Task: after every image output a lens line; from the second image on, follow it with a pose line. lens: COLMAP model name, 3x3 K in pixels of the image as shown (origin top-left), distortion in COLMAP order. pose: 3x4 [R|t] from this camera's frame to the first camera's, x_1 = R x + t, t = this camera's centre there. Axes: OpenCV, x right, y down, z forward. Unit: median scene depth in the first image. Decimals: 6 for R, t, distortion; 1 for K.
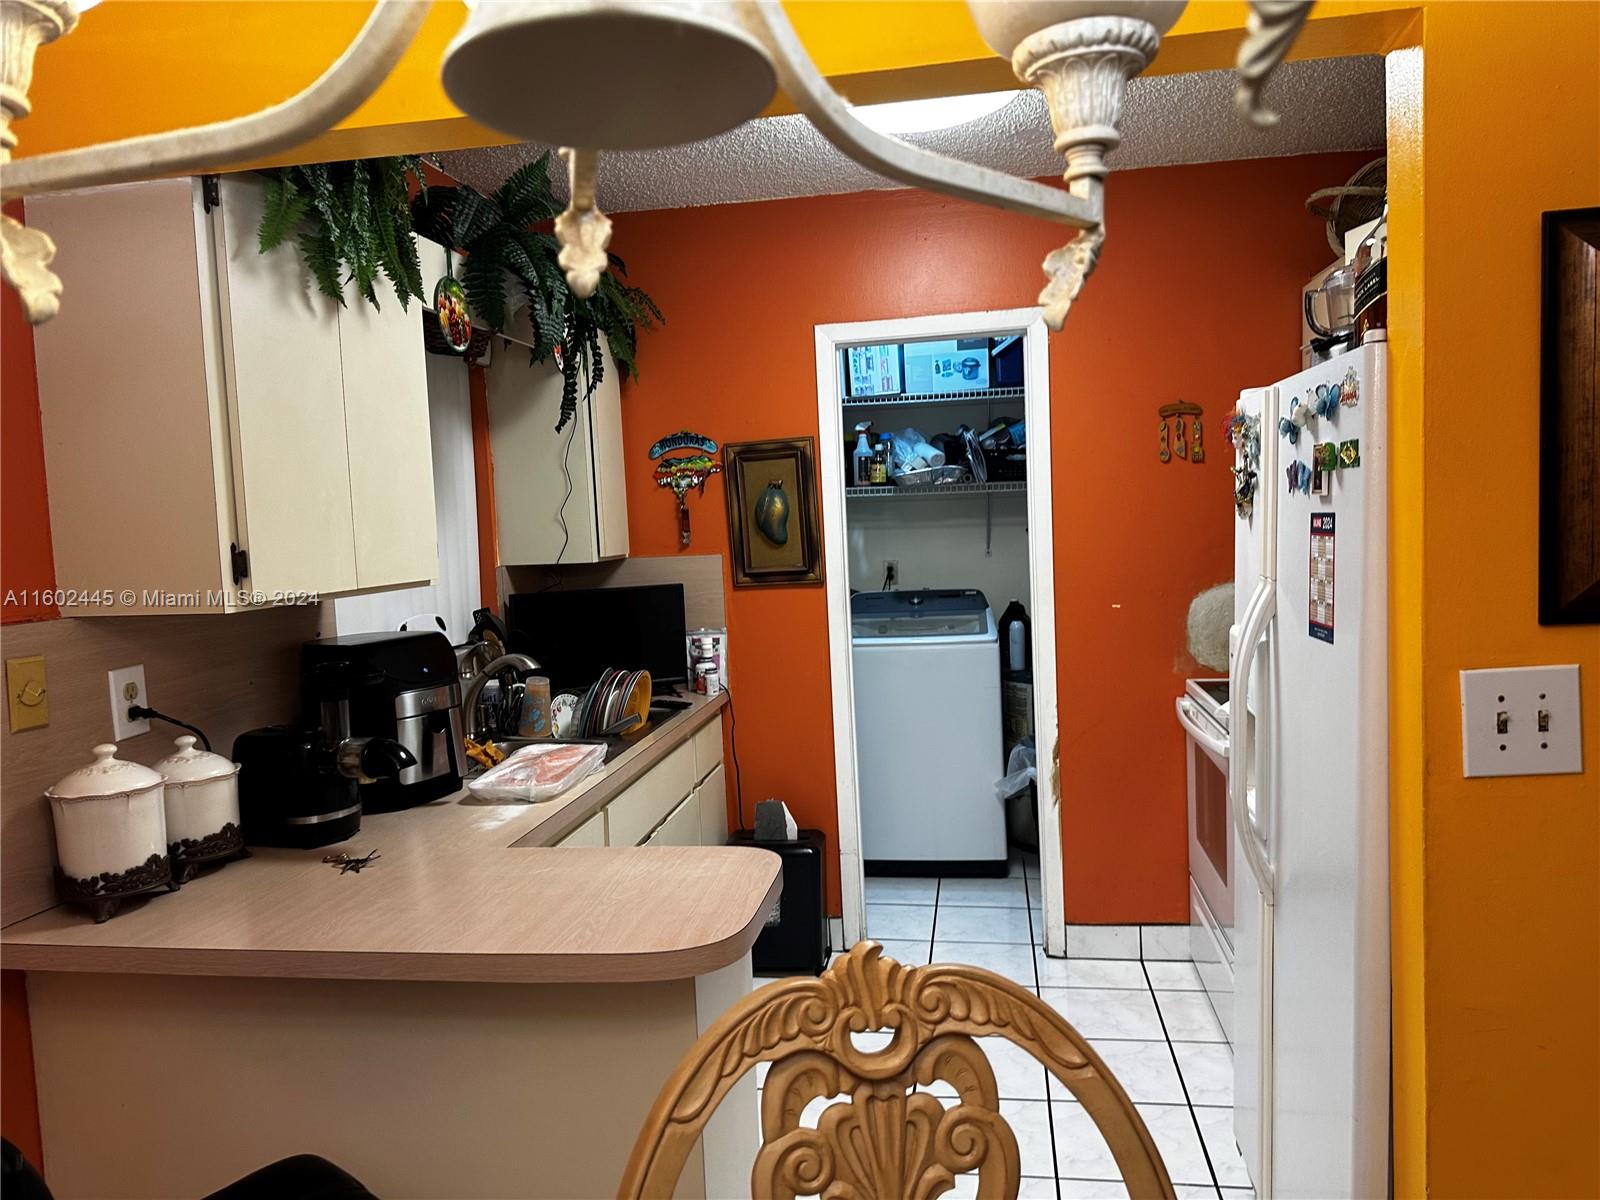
lens RADIAL K [[1163.4, 0, 800.0], [0, 1163.4, 600.0], [0, 0, 1]] dist [-0.004858, -0.003039]
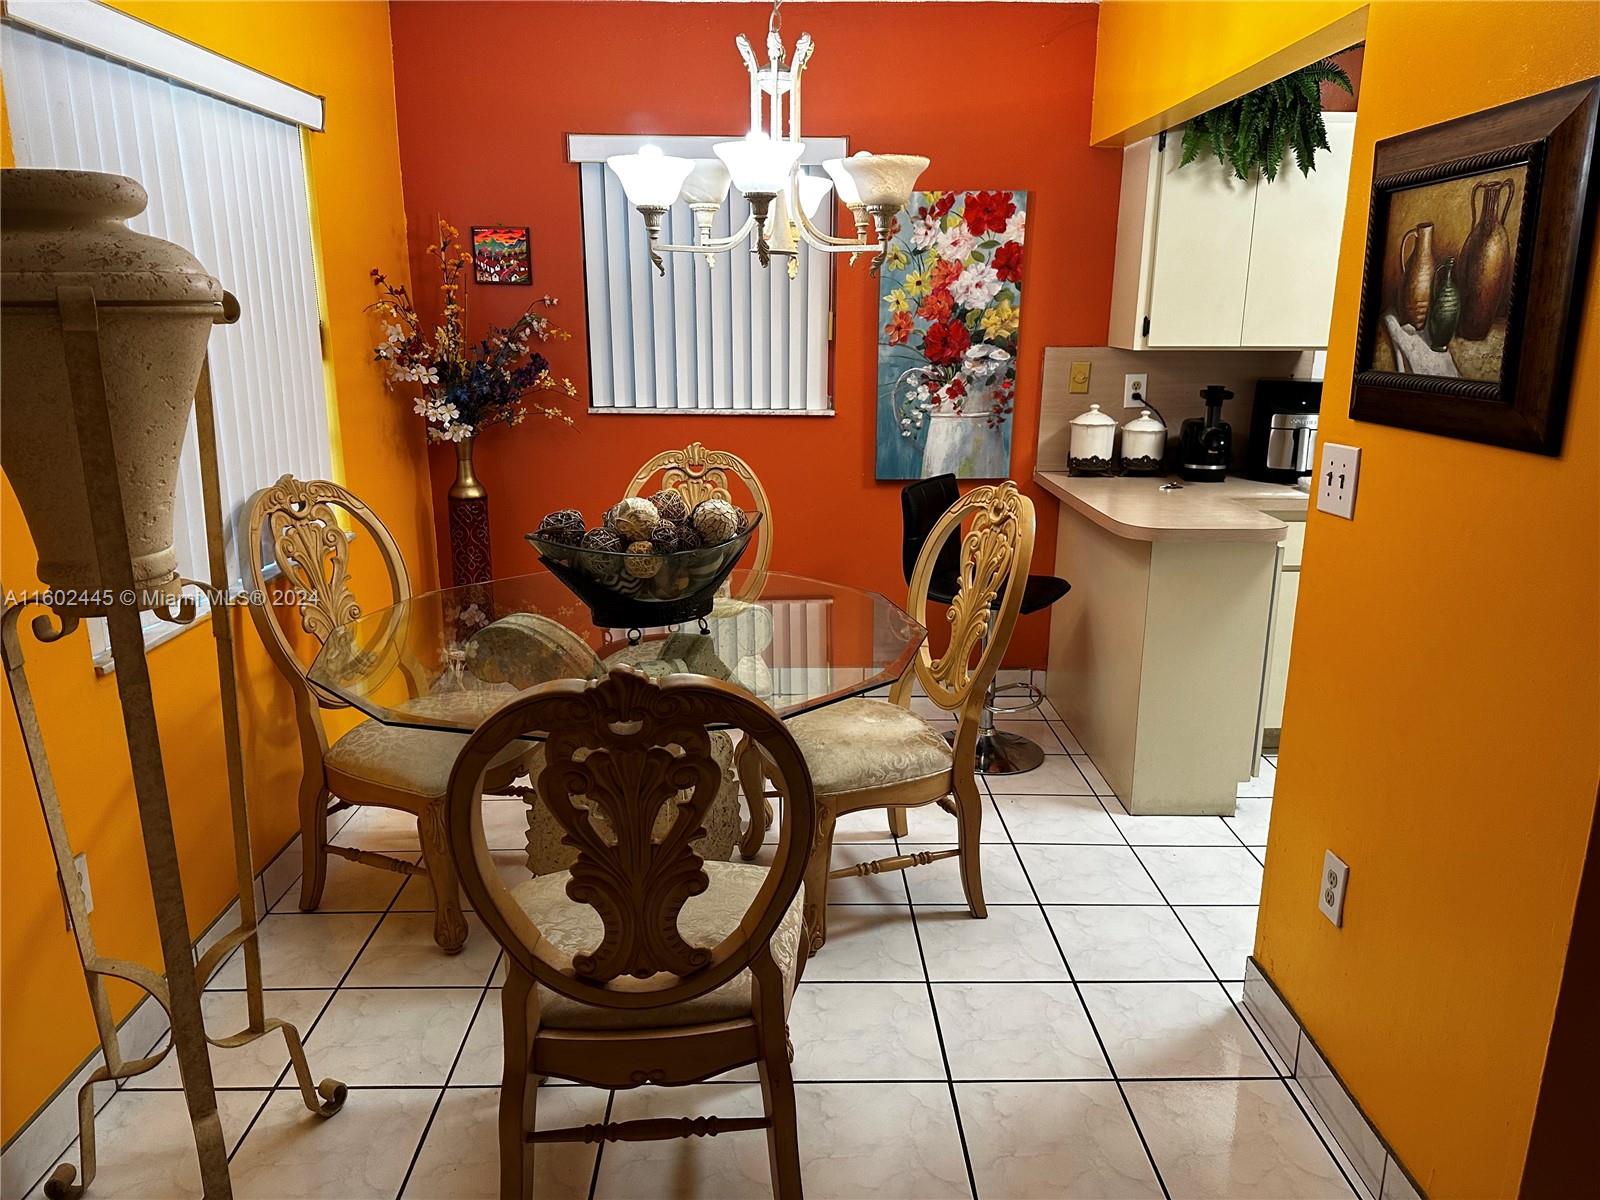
lens RADIAL K [[1163.4, 0, 800.0], [0, 1163.4, 600.0], [0, 0, 1]] dist [-0.004858, -0.003039]
pose [[0.187189, 0.283911, -0.940401, 0.988855], [-0.081940, 0.958500, 0.273065, -0.052747], [0.978901, 0.025942, 0.202684, -0.014006]]
